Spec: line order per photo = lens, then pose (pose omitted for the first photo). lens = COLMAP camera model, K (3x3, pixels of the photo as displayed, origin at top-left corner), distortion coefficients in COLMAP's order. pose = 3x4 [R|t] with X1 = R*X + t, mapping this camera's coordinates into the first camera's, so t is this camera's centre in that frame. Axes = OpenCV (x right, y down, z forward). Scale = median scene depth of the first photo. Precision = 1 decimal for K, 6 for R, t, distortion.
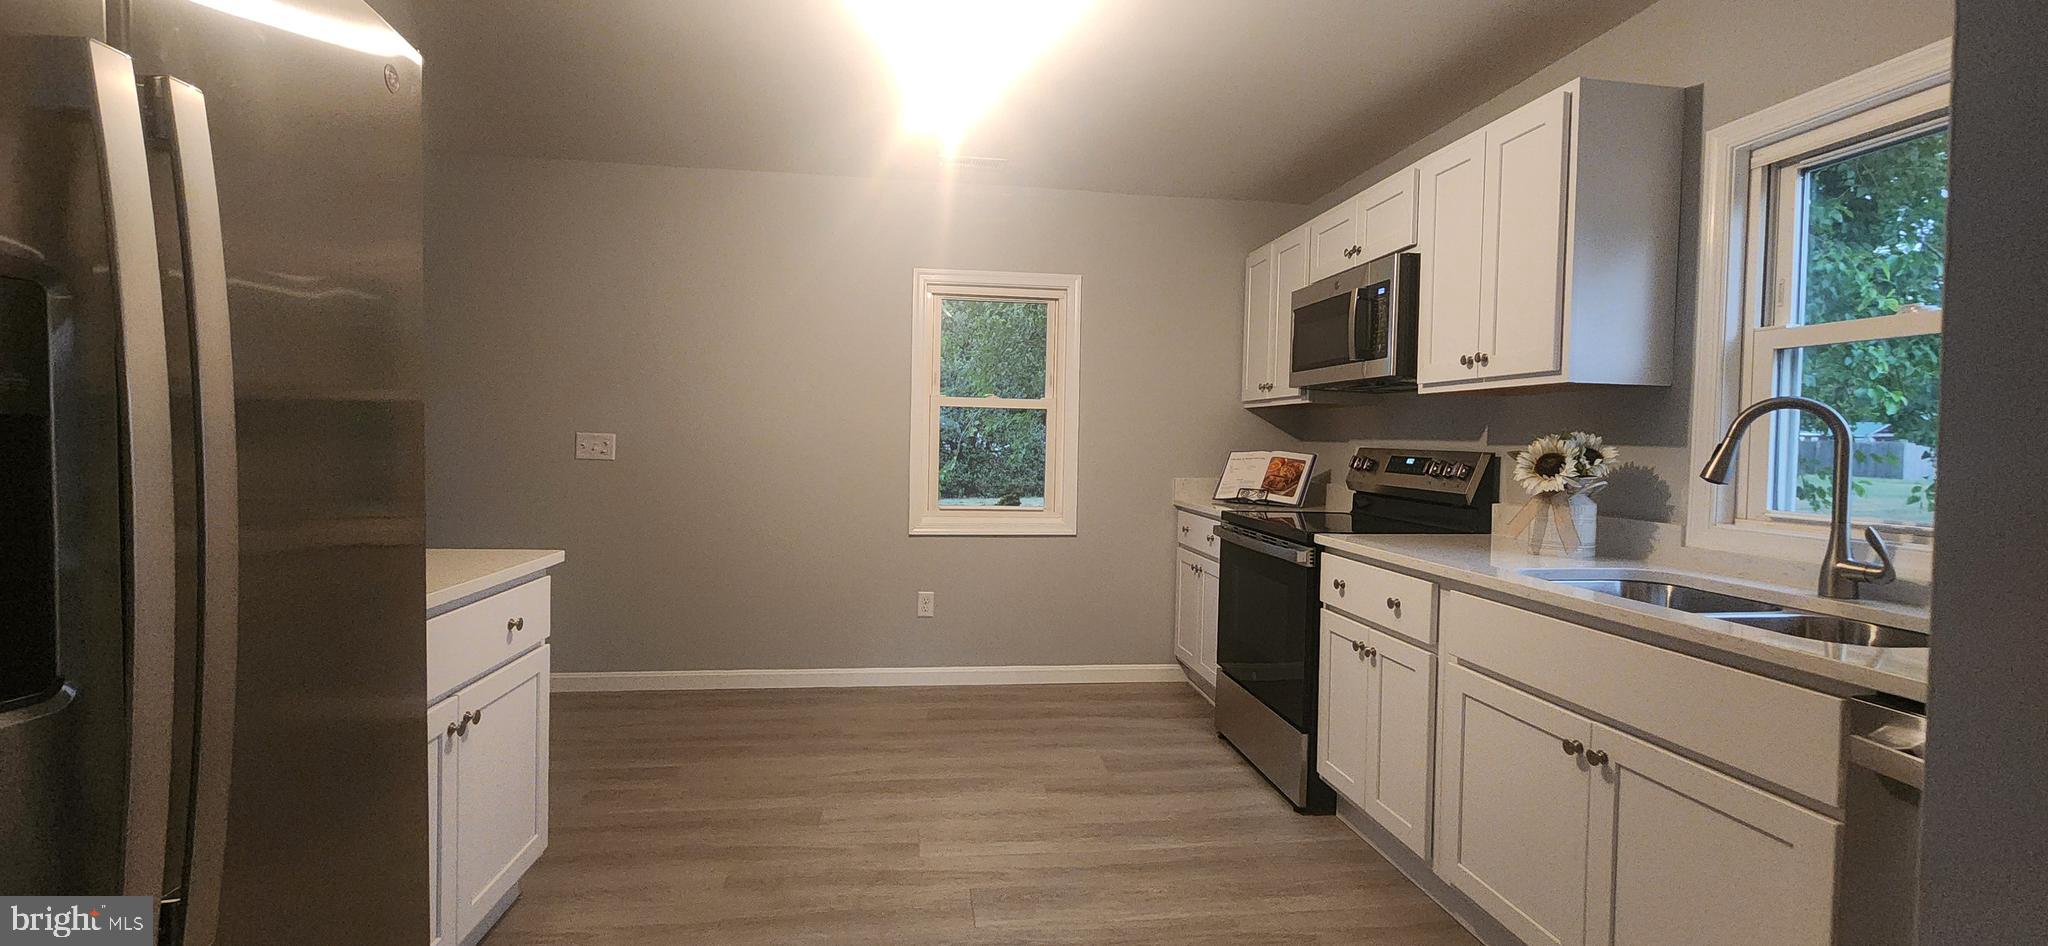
lens RADIAL K [[837.0, 0, 1012.1], [0, 837.0, 455.3], [0, 0, 1]] dist [-0.006149, 0.002594]
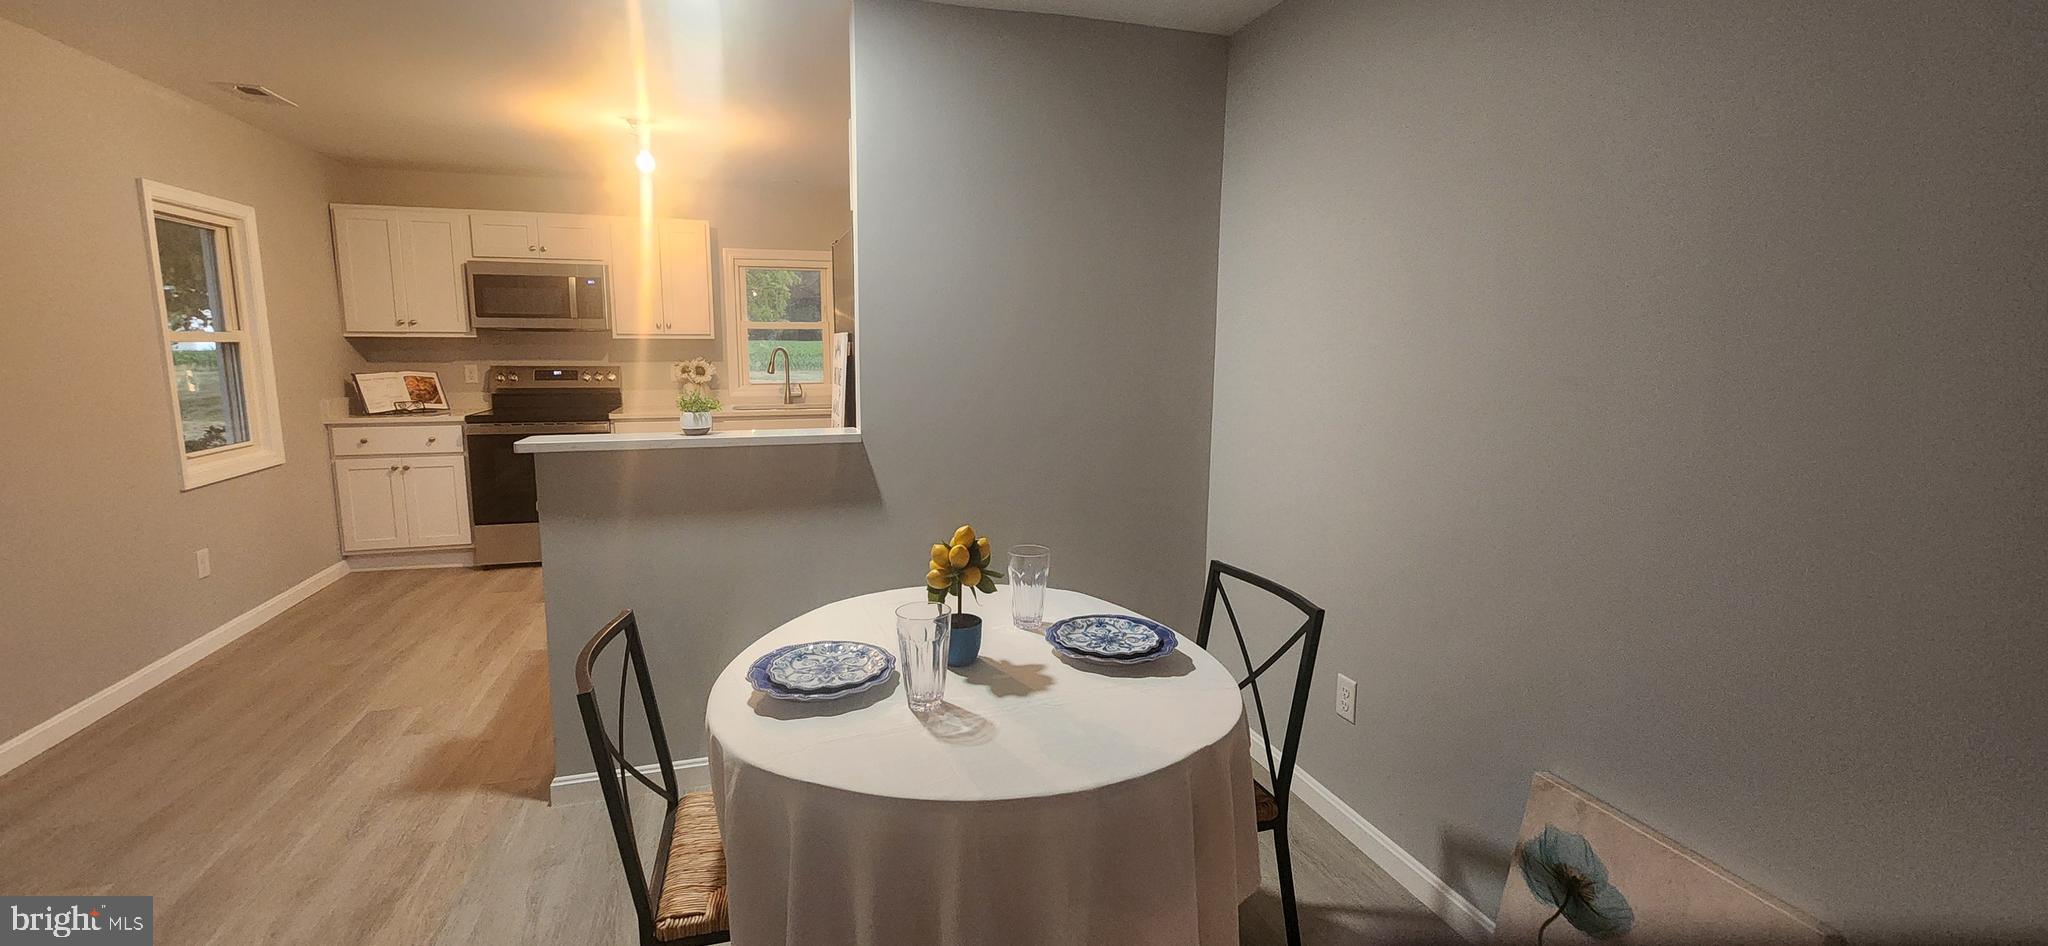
lens RADIAL K [[837.0, 0, 1019.6], [0, 837.0, 461.0], [0, 0, 1]] dist [-0.006149, 0.002594]
pose [[-0.184400, -0.161879, 0.969429, -1.555560], [0.010264, 0.985972, 0.166593, -0.100868], [-0.982798, 0.040670, -0.180152, 0.401217]]
